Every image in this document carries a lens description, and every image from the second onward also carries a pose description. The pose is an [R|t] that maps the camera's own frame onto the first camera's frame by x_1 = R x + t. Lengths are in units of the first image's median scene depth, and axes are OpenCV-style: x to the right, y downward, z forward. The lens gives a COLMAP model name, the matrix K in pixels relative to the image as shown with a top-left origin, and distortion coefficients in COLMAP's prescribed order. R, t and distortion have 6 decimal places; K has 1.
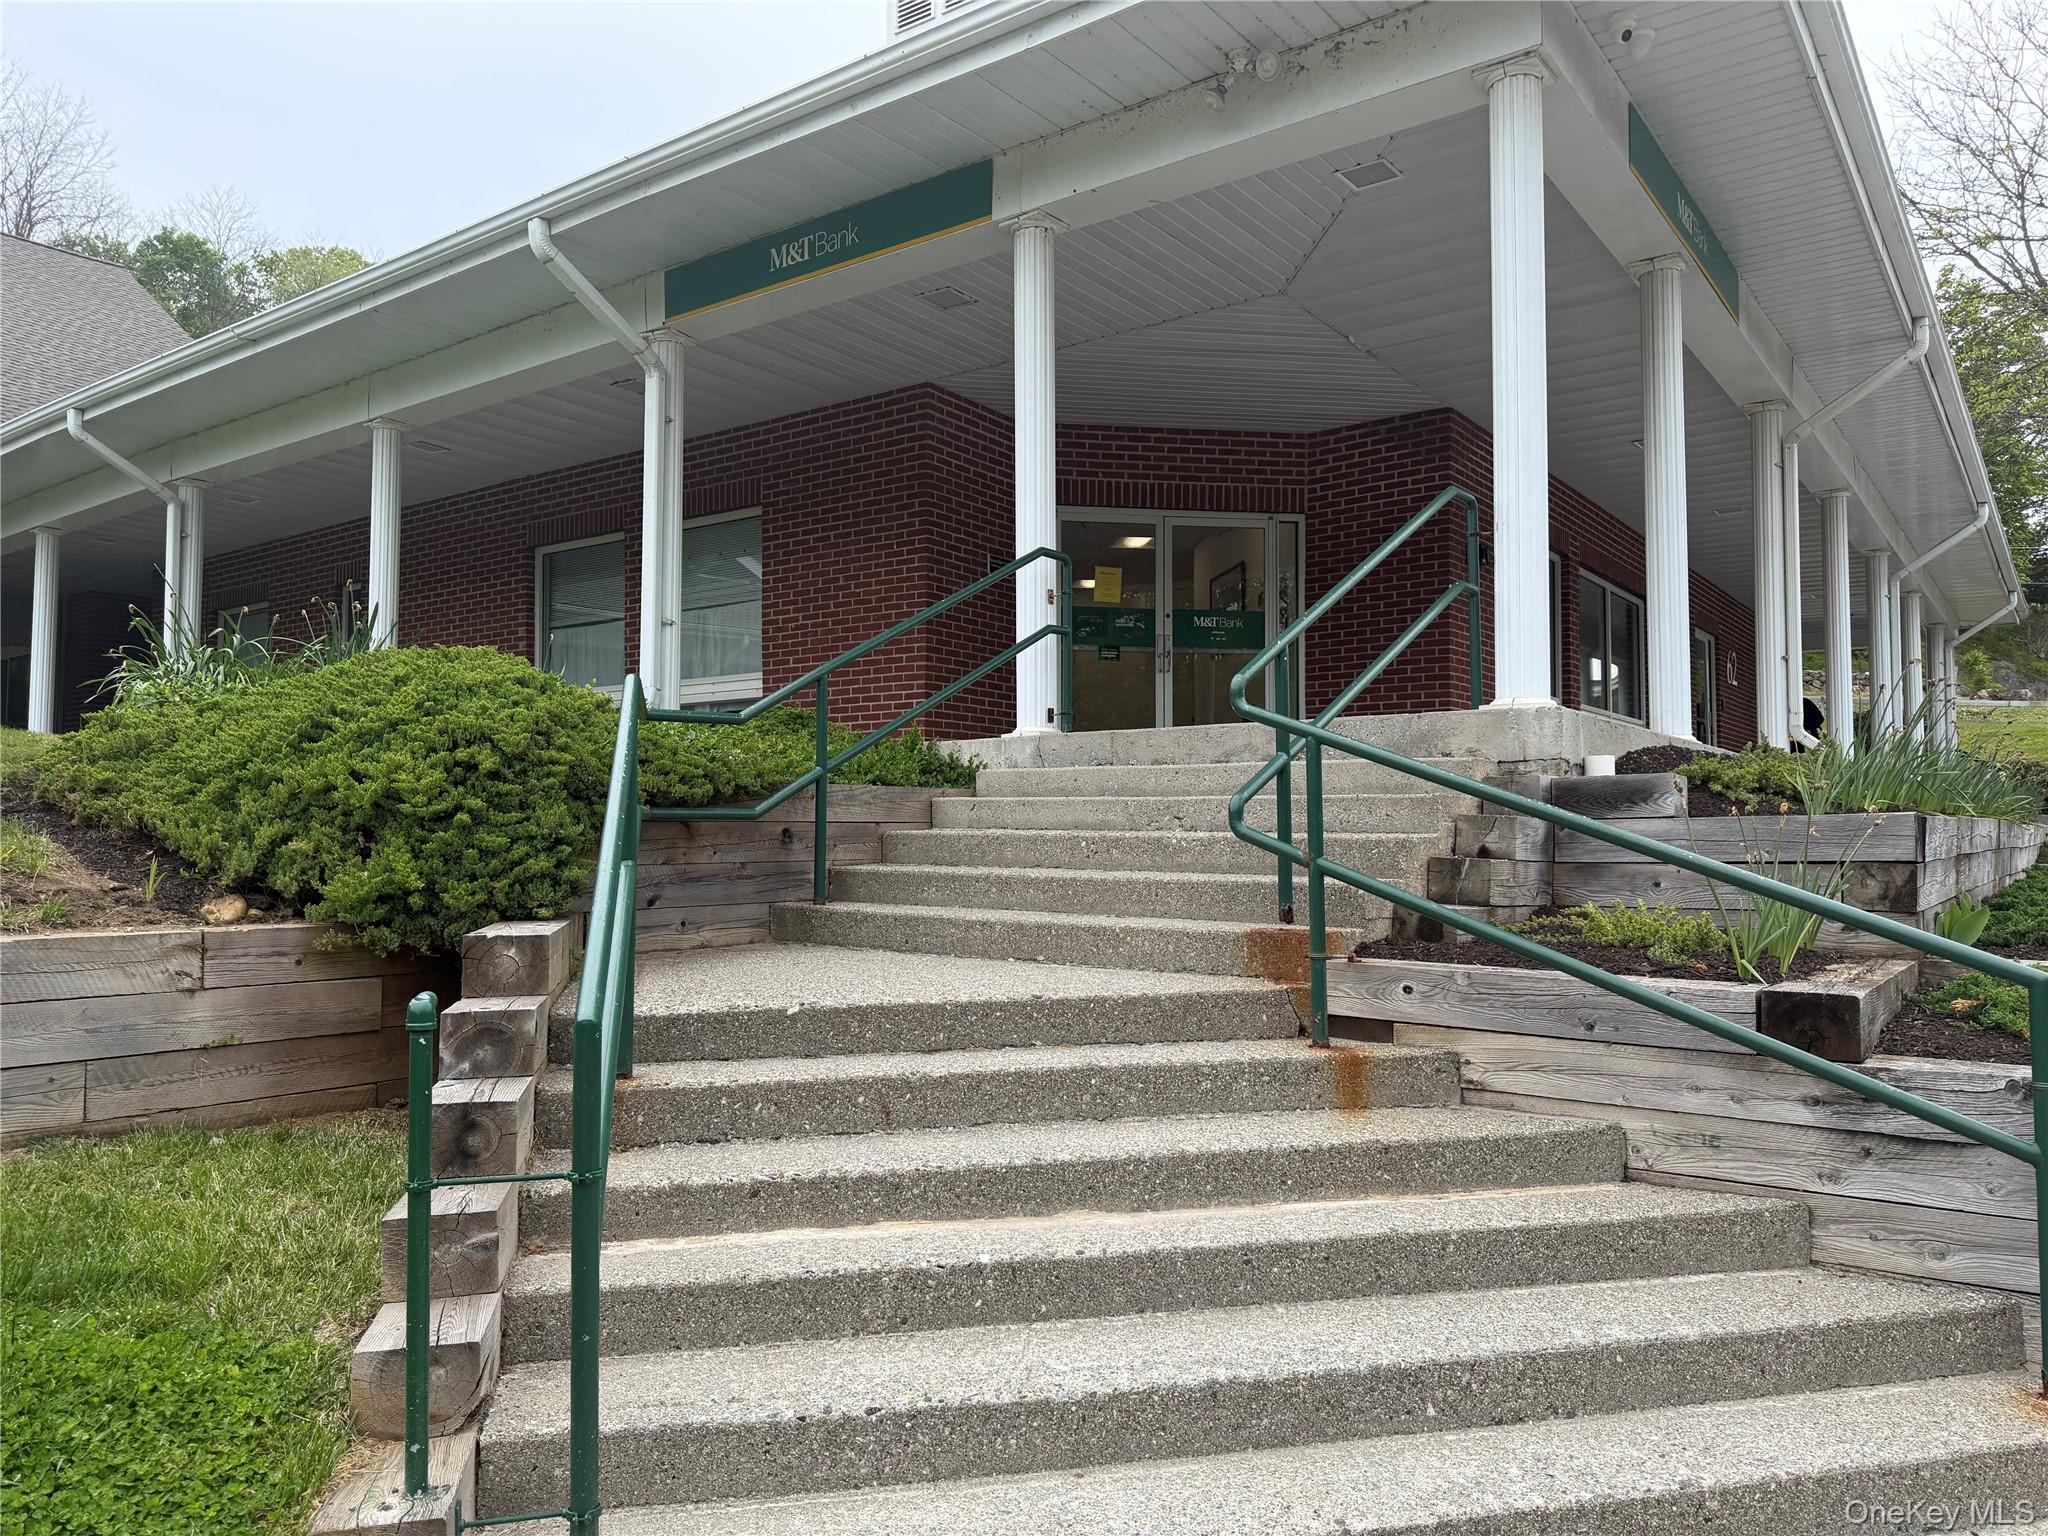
lens RADIAL K [[1445.9, 0, 1023.9], [0, 1445.9, 775.0], [0, 0, 1]] dist [0.039337, -0.061904]
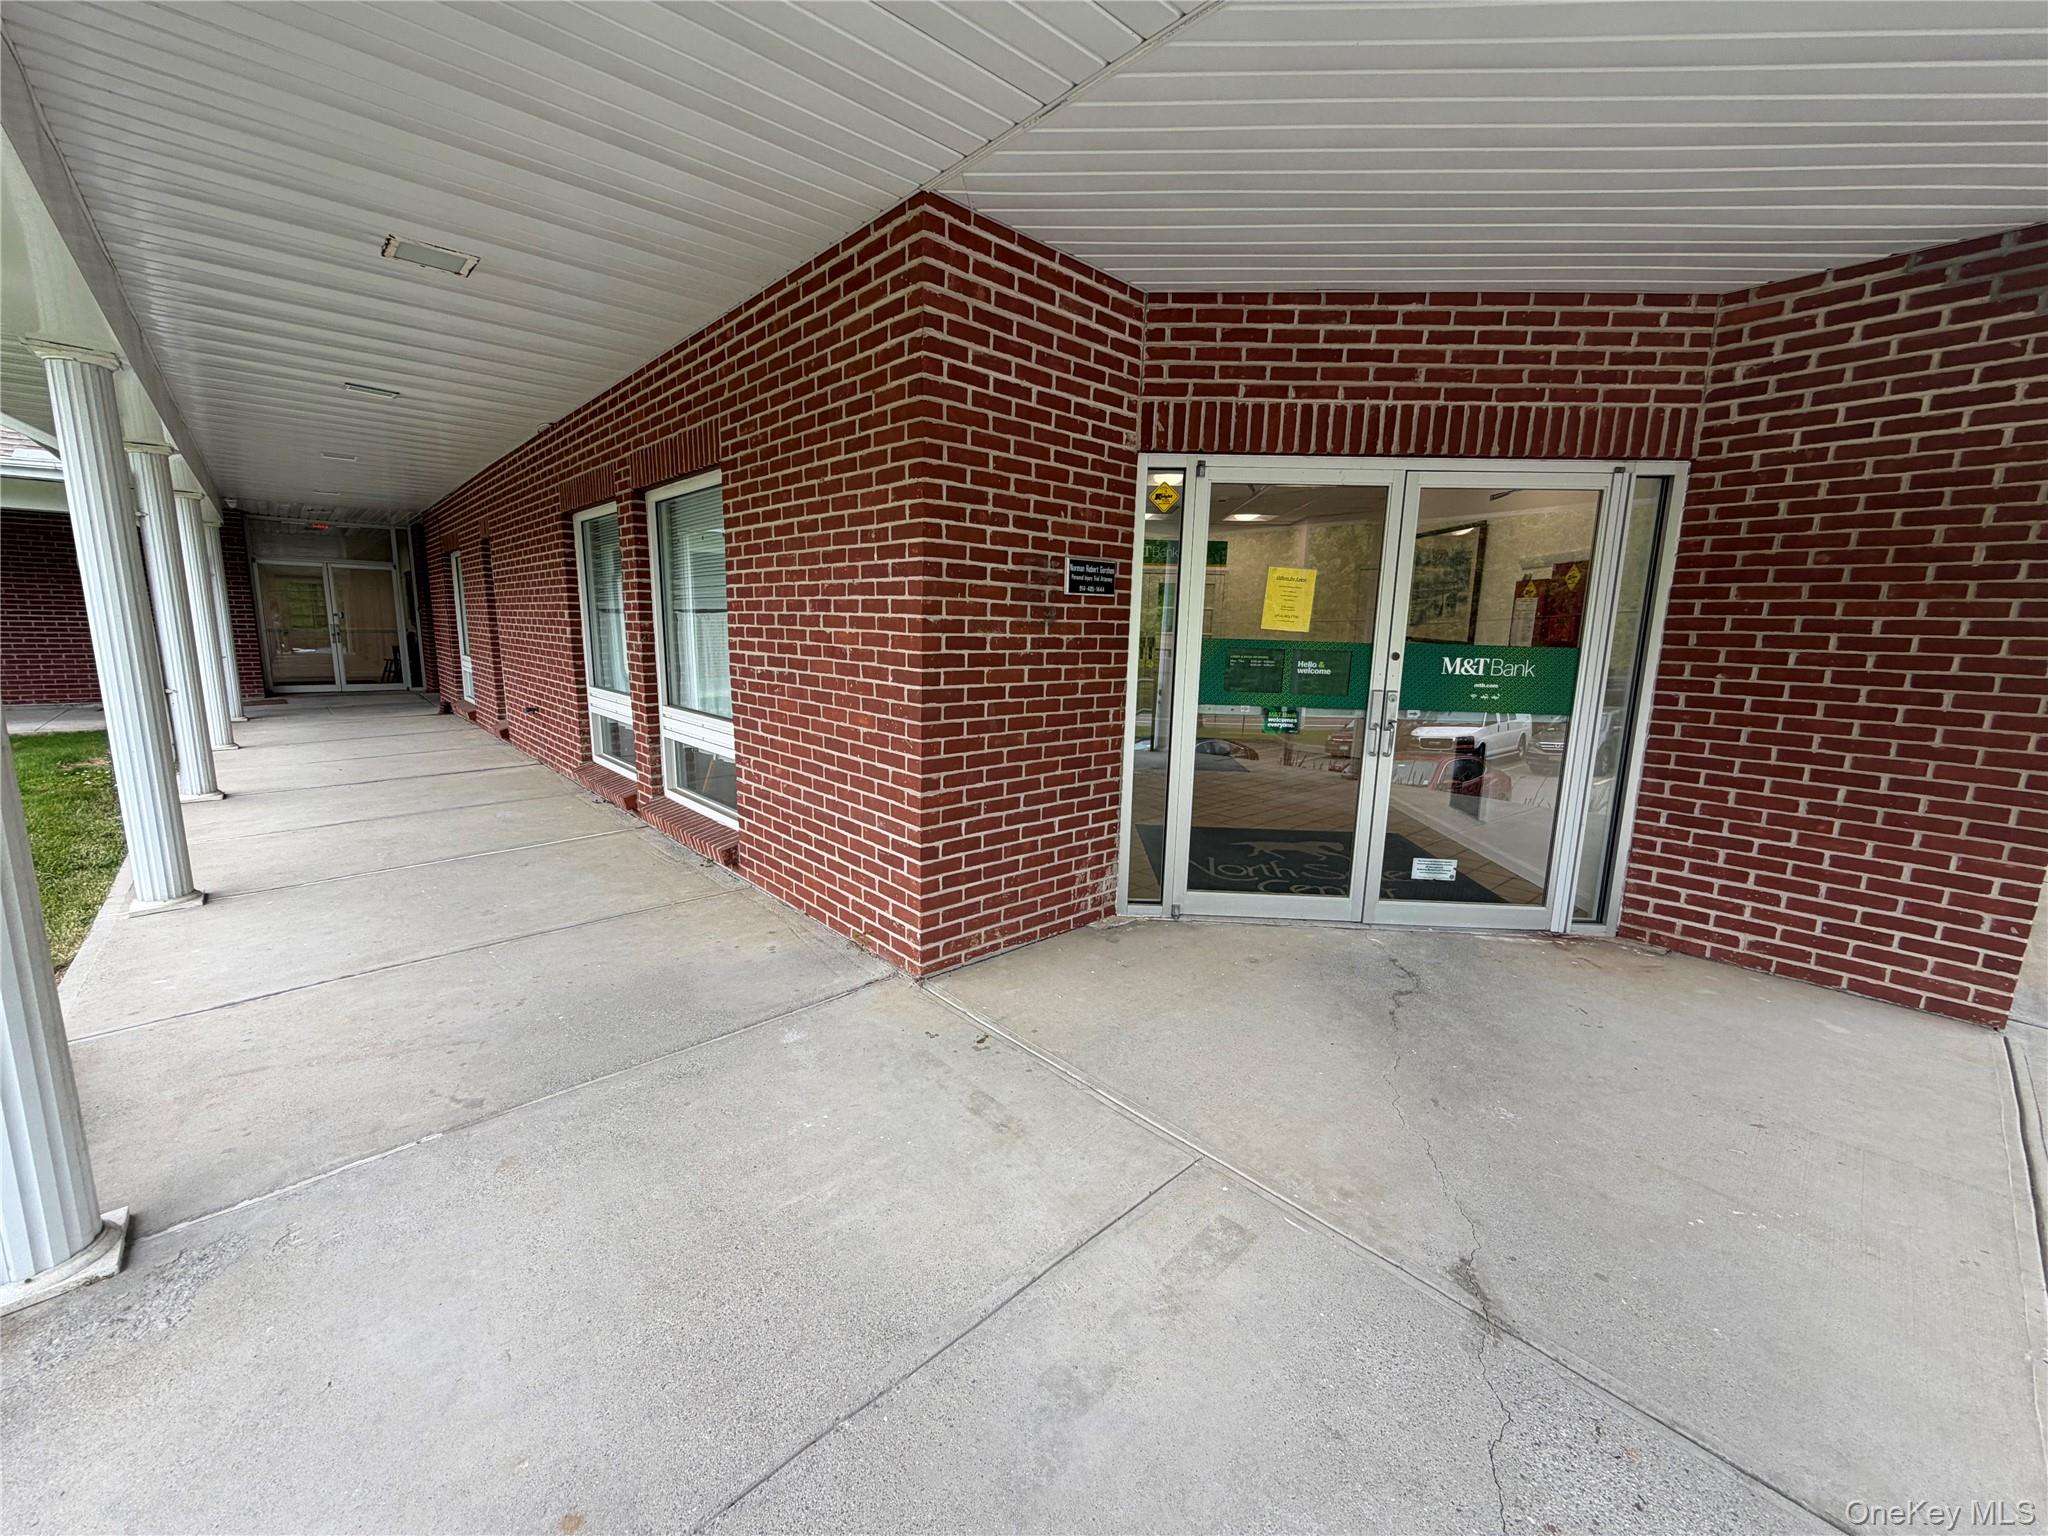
lens RADIAL K [[821.6, 0, 1023.0], [0, 821.6, 766.5], [0, 0, 1]] dist [-0.008003, 0.001957]
pose [[0.978066, 0.054868, -0.200937, 0.023869], [-0.010292, 0.976233, 0.216478, -0.135918], [0.208039, -0.209662, 0.955386, 0.655149]]
